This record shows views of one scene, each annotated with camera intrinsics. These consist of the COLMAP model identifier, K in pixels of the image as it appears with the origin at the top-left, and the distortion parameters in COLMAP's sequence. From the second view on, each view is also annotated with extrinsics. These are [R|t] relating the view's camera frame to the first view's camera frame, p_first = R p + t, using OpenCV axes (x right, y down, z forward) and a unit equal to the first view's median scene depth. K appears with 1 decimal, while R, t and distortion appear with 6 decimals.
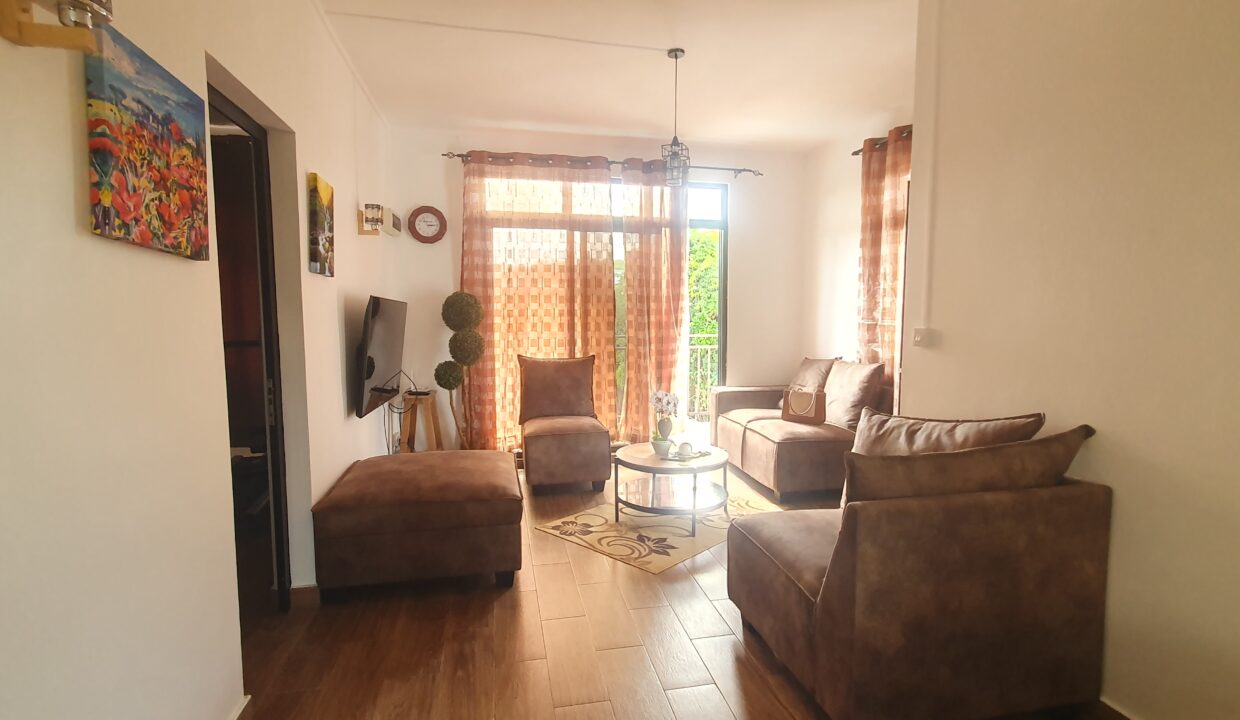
lens RADIAL K [[603.3, 0, 628.1], [0, 603.3, 361.1], [0, 0, 1]] dist [0.000791, 0.000122]
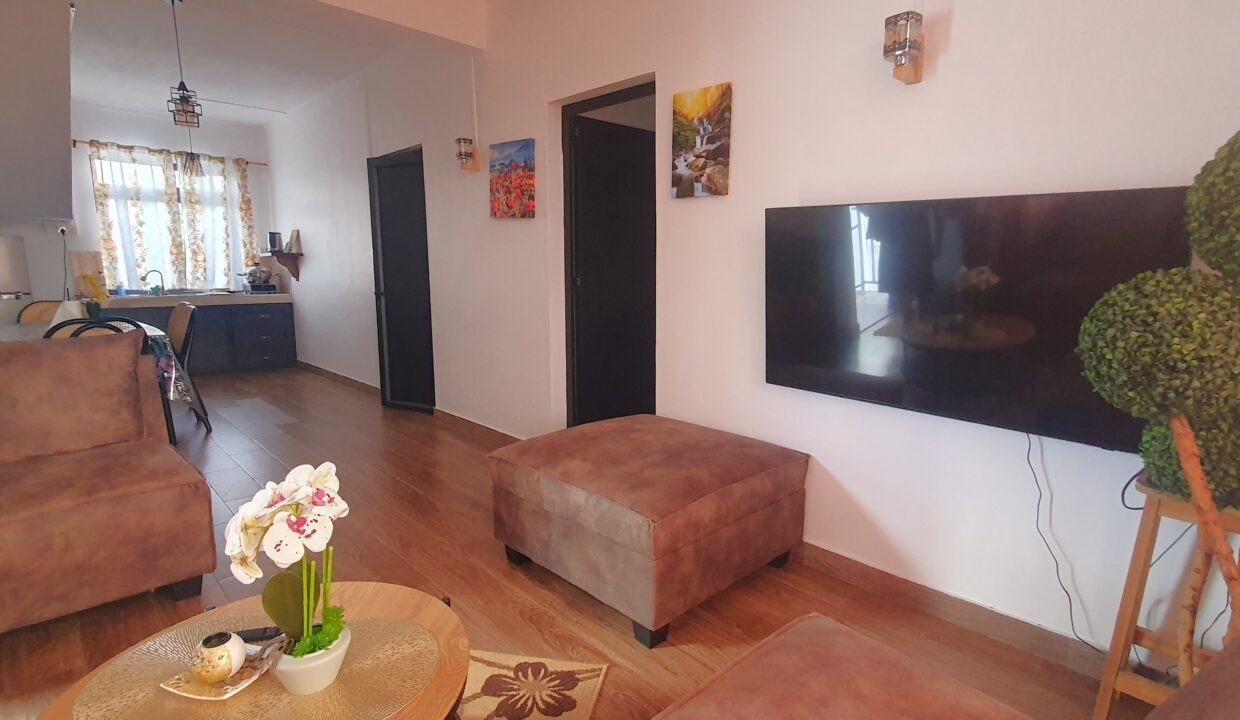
lens RADIAL K [[603.3, 0, 628.1], [0, 603.3, 361.1], [0, 0, 1]] dist [0.000791, 0.000122]
pose [[-0.843832, 0.079947, -0.530618, 0.202216], [-0.057017, 0.969883, 0.236803, -0.236666], [0.533569, 0.230076, -0.813860, 3.554967]]
